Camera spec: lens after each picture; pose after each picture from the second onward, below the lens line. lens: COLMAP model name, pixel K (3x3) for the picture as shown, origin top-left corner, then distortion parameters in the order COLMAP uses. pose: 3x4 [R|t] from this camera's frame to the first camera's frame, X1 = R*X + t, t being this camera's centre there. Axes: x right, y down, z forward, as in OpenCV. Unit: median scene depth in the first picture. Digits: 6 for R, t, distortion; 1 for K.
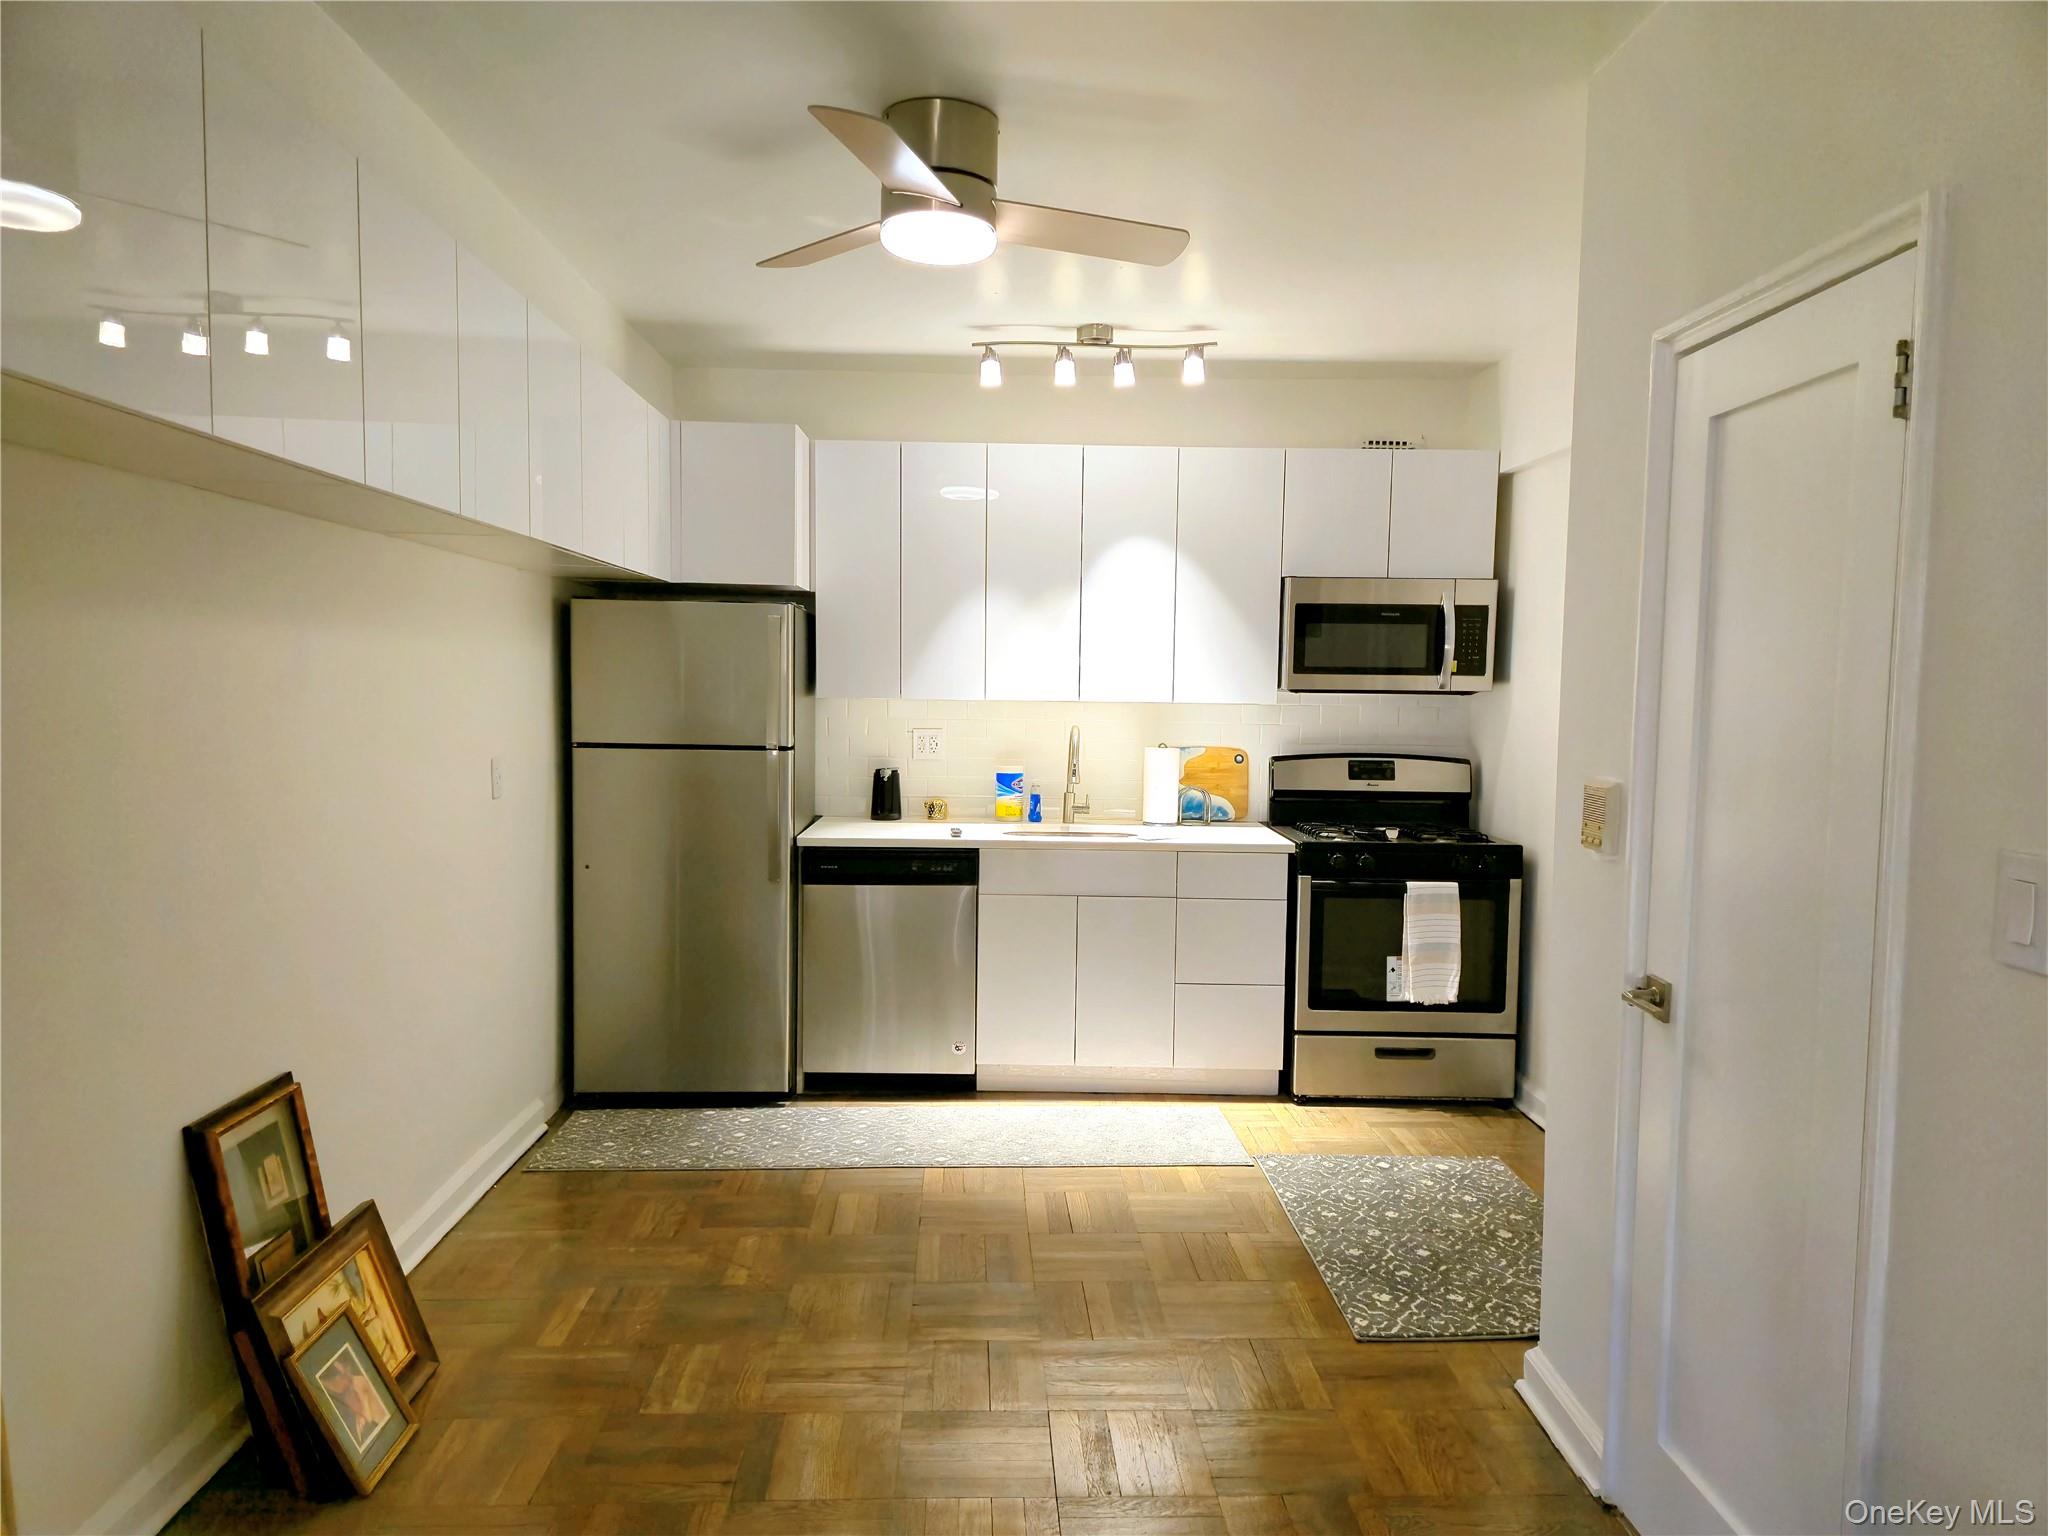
lens RADIAL K [[1343.2, 0, 1024.0], [0, 1343.2, 768.0], [0, 0, 1]] dist [0.043769, -0.002973]
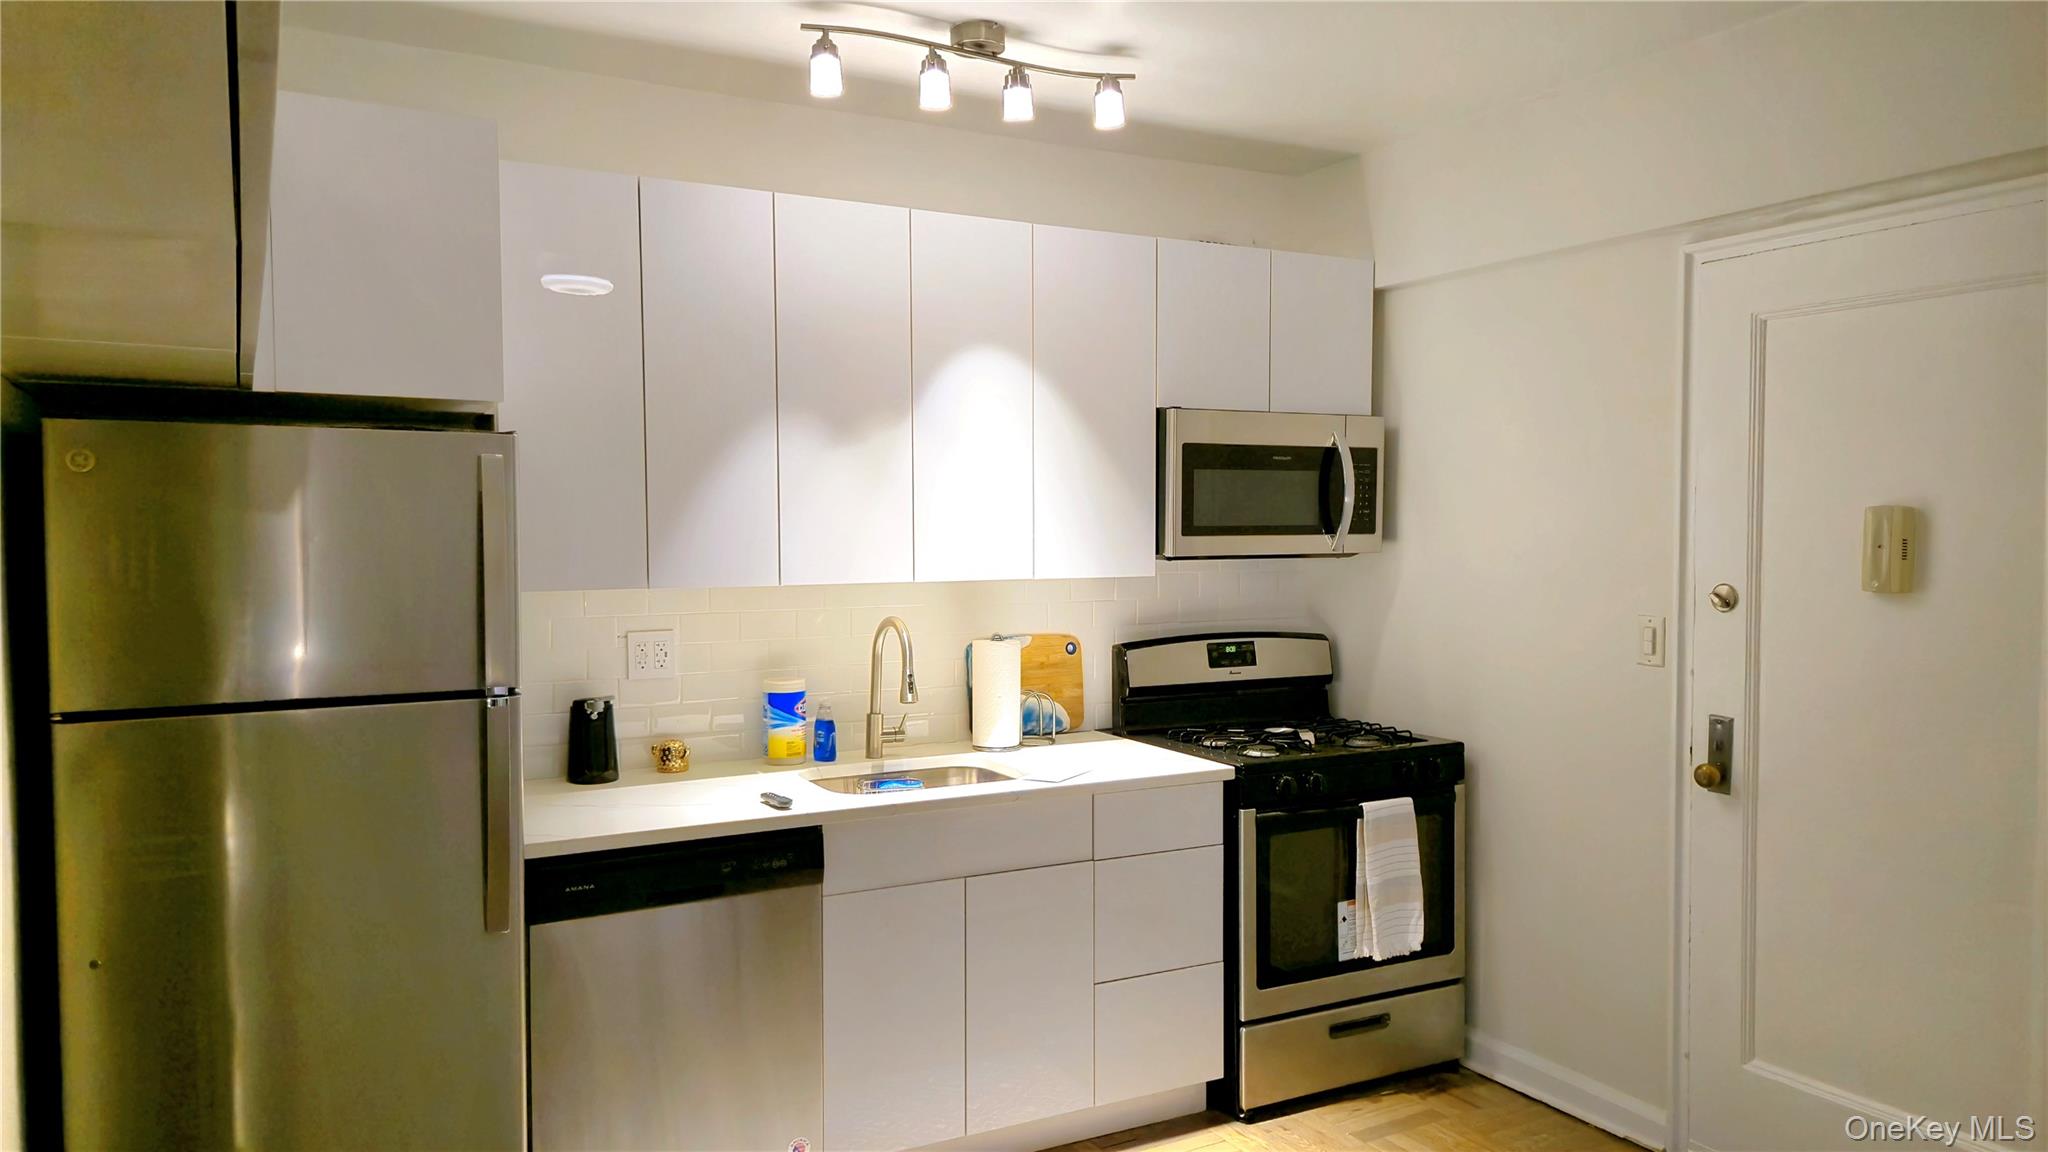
lens RADIAL K [[1358.1, 0, 1024.0], [0, 1358.1, 576.0], [0, 0, 1]] dist [0.073922, -0.063885]
pose [[0.893286, -0.035318, 0.448100, -0.221132], [0.046985, 0.998784, -0.014943, -0.040569], [-0.447027, 0.034402, 0.893859, 0.359866]]
